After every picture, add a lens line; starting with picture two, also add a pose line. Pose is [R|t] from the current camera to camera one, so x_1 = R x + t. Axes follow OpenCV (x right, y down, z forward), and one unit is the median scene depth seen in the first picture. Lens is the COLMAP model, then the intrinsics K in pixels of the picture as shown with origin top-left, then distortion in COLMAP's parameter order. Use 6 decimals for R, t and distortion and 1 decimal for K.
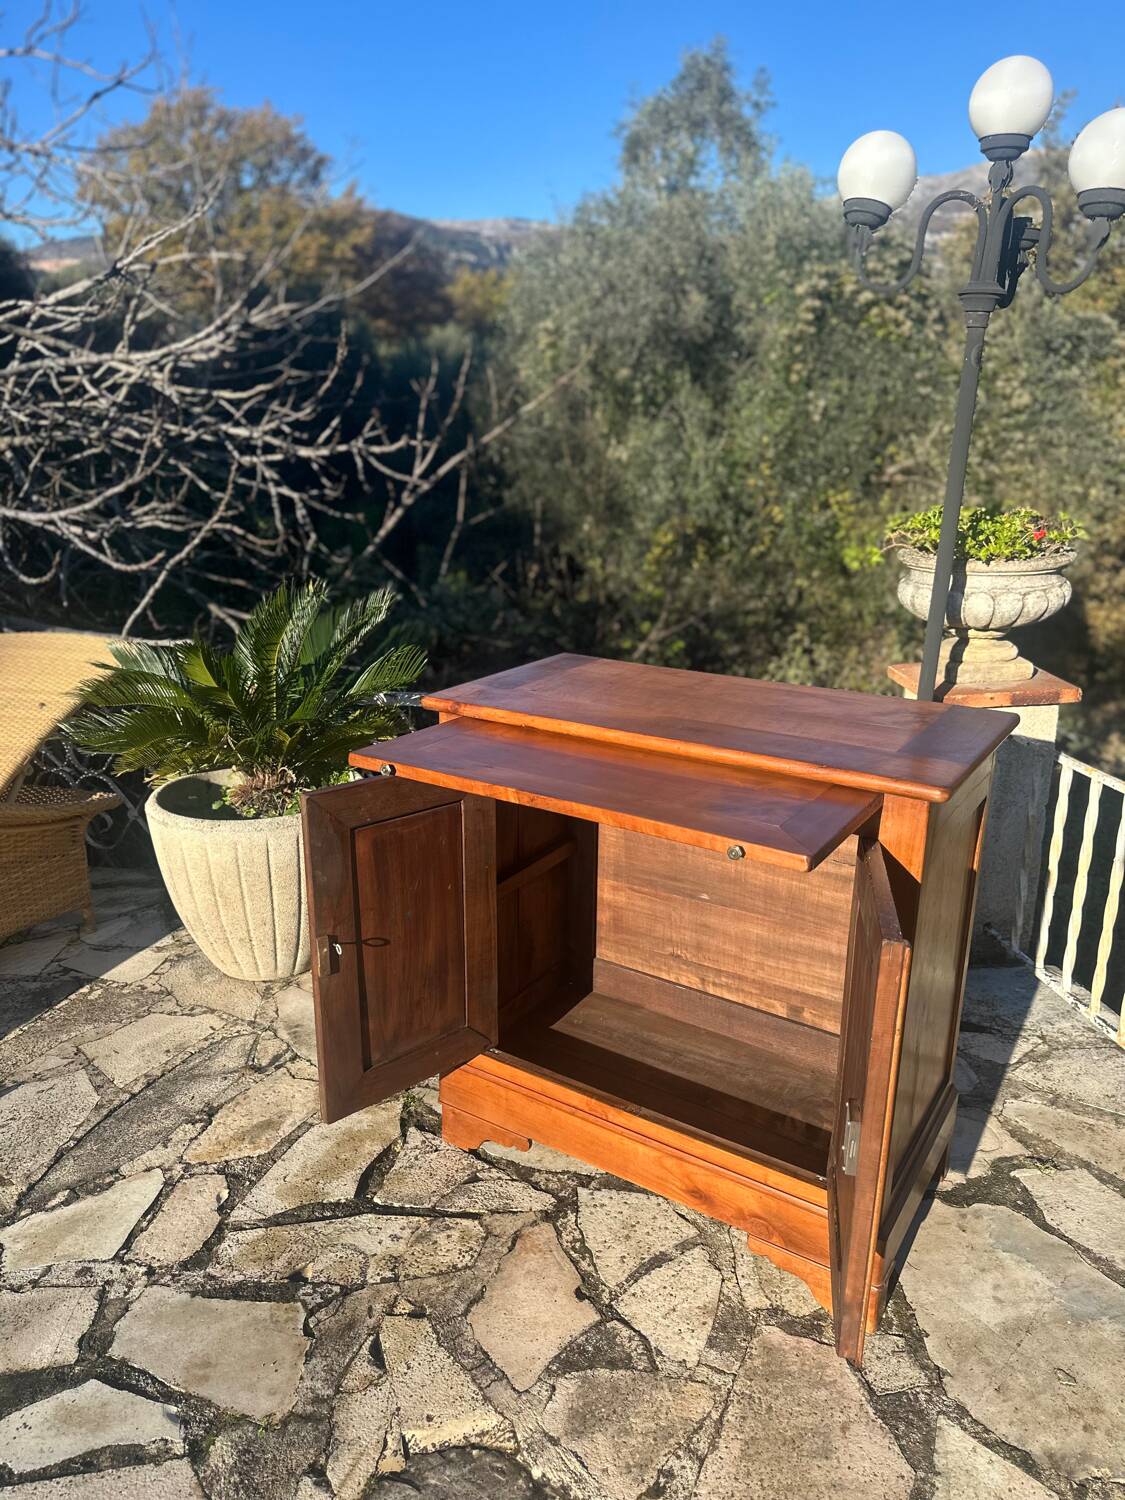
lens RADIAL K [[1088.4, 0, 557.0], [0, 1088.4, 750.1], [0, 0, 1]] dist [0.009031, -0.017192]
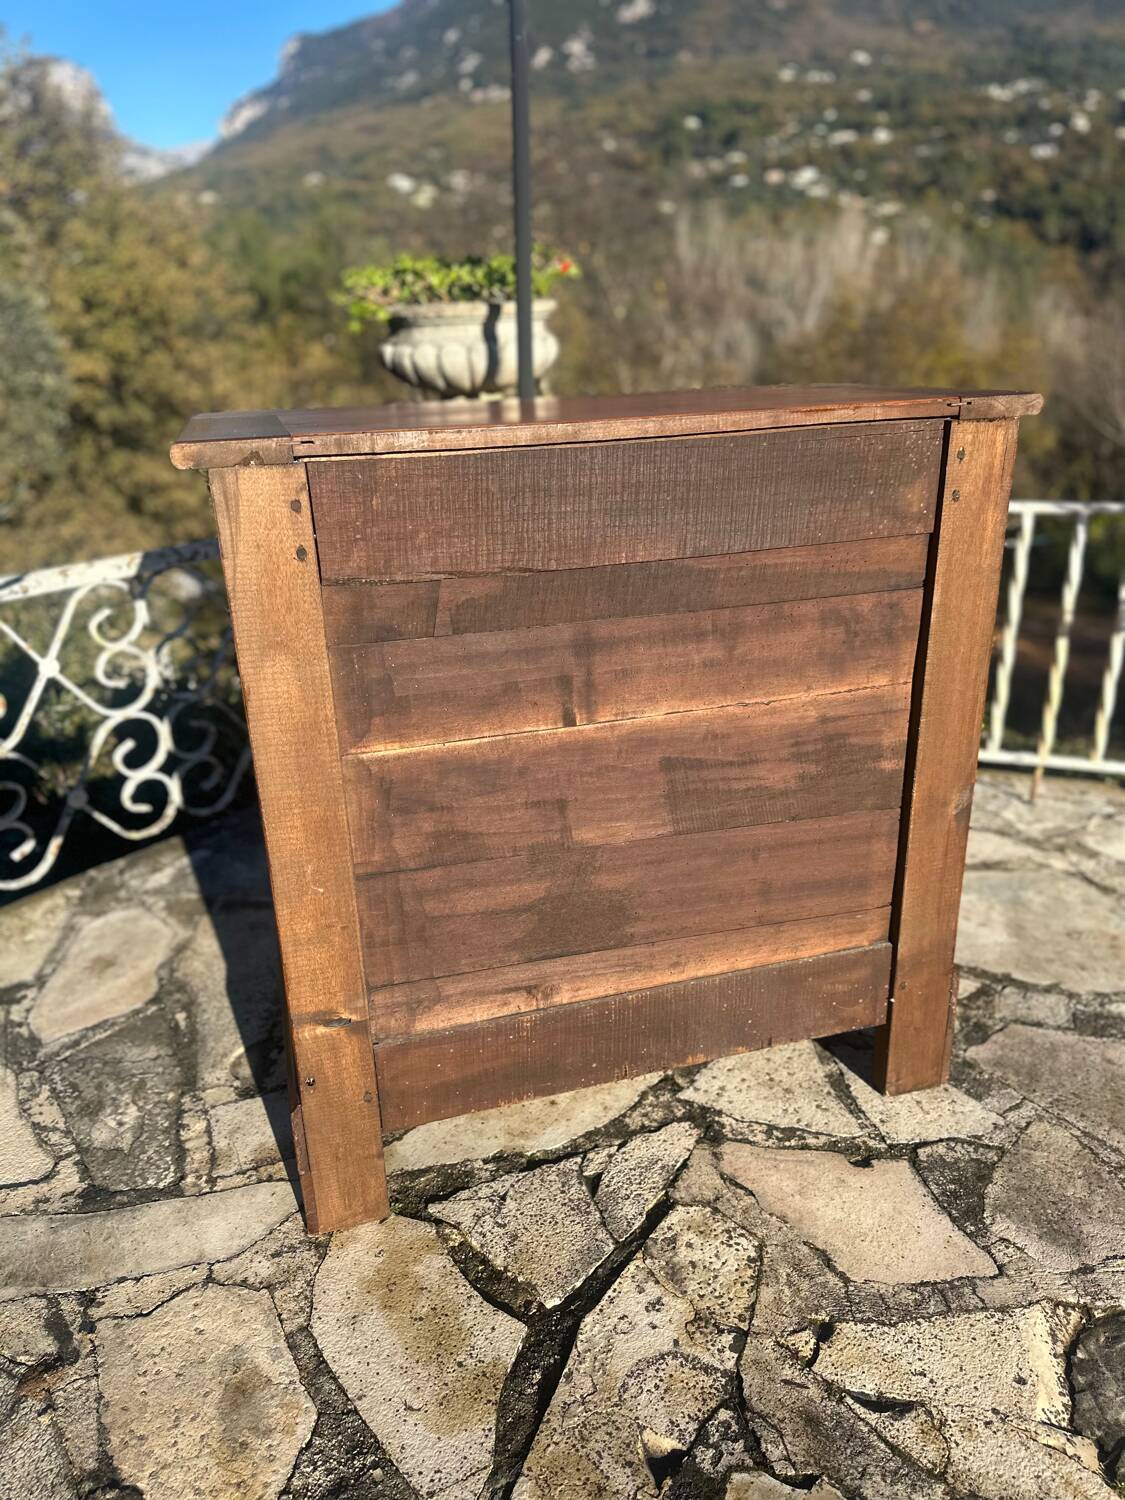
lens RADIAL K [[1088.4, 0, 565.6], [0, 1088.4, 750.8], [0, 0, 1]] dist [0.009031, -0.017192]
pose [[0.520463, -0.326764, 0.788888, -0.528962], [0.285234, 0.937343, 0.200075, 0.010499], [-0.804836, 0.120886, 0.581056, 0.602431]]
